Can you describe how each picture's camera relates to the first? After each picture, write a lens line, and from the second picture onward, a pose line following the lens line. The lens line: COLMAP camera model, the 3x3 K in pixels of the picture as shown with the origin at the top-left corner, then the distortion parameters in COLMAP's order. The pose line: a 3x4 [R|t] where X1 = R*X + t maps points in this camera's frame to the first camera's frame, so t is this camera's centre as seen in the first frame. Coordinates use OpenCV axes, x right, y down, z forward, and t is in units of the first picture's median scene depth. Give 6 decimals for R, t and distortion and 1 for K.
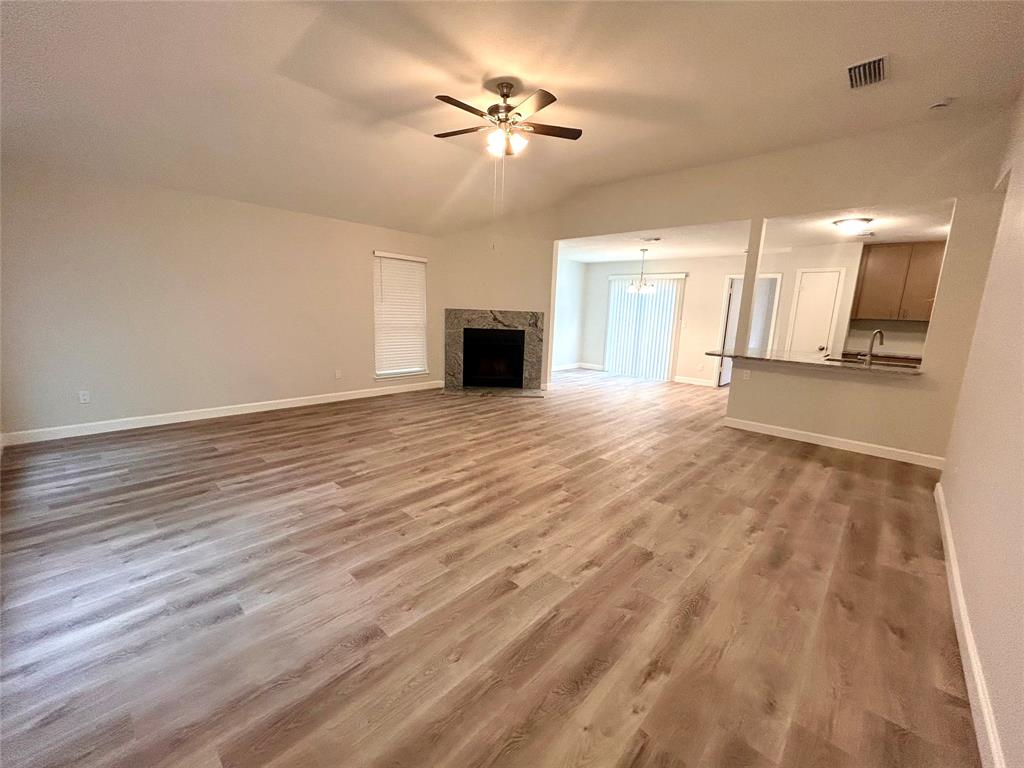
lens RADIAL K [[411.7, 0, 513.7], [0, 411.7, 383.8], [0, 0, 1]] dist [0.000567, -0.000206]
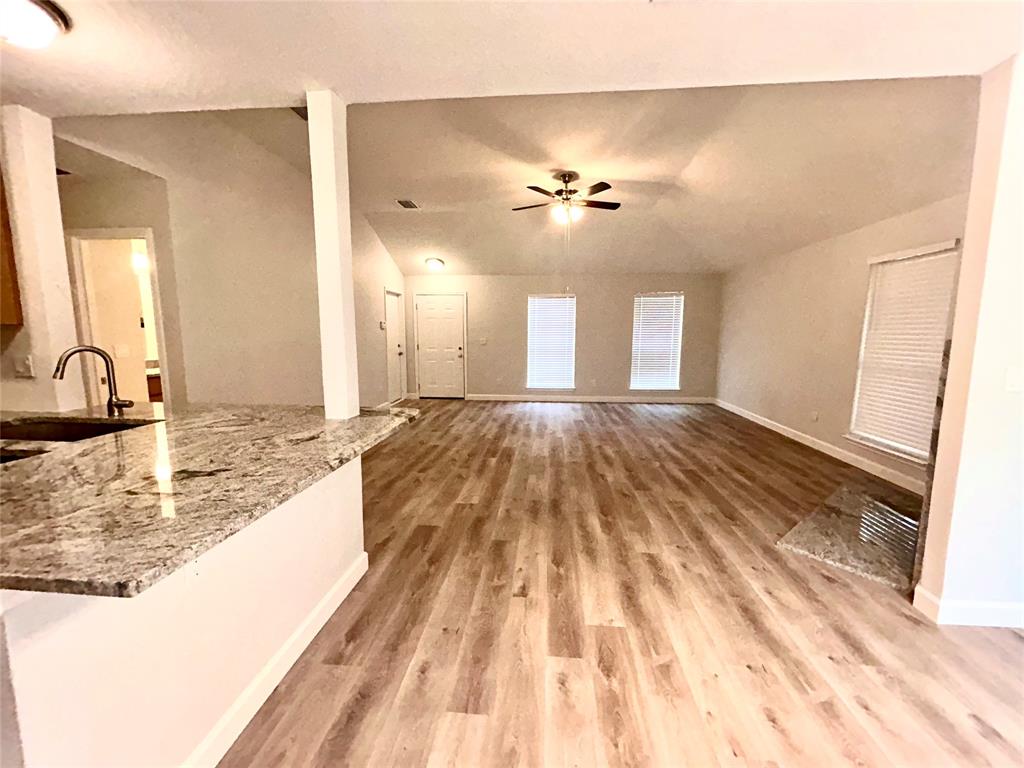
lens RADIAL K [[411.7, 0, 512.9], [0, 411.7, 385.3], [0, 0, 1]] dist [0.000567, -0.000206]
pose [[-0.787850, 0.040264, -0.614549, 0.495092], [-0.140370, 0.959856, 0.242842, -0.170803], [0.599657, 0.277588, -0.750571, 1.044471]]
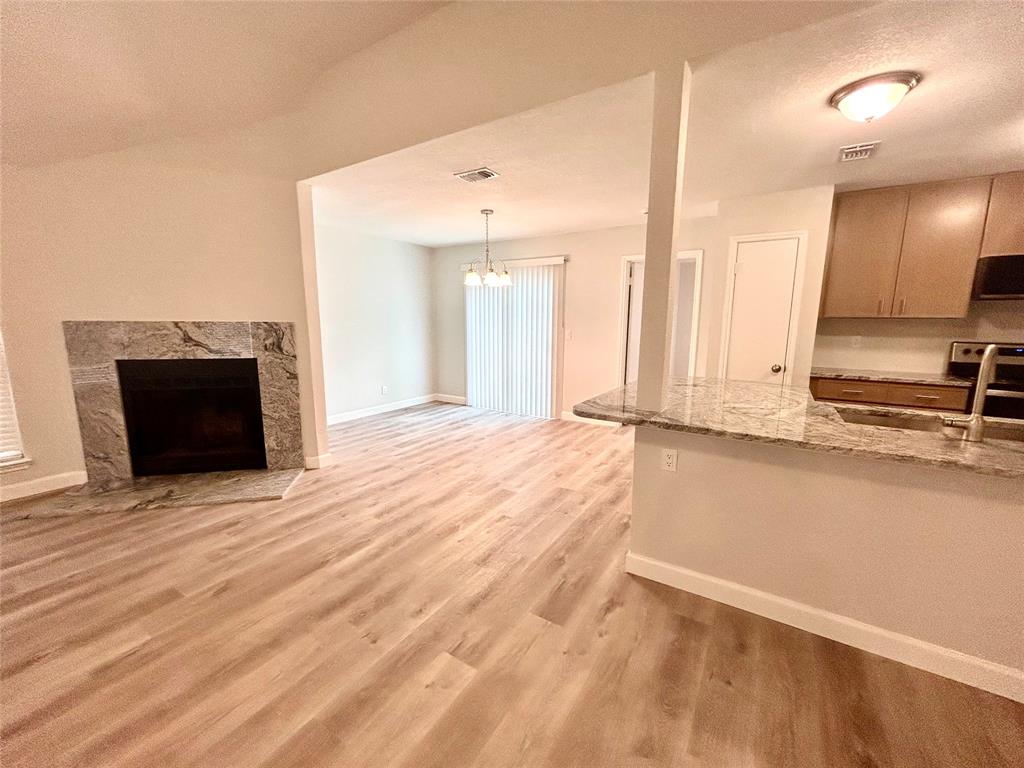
lens RADIAL K [[411.7, 0, 511.6], [0, 411.7, 385.3], [0, 0, 1]] dist [0.000567, -0.000206]
pose [[0.982366, -0.058212, 0.177676, 0.246225], [0.061198, 0.998061, -0.011371, -0.072932], [-0.176670, 0.022044, 0.984023, 0.447100]]
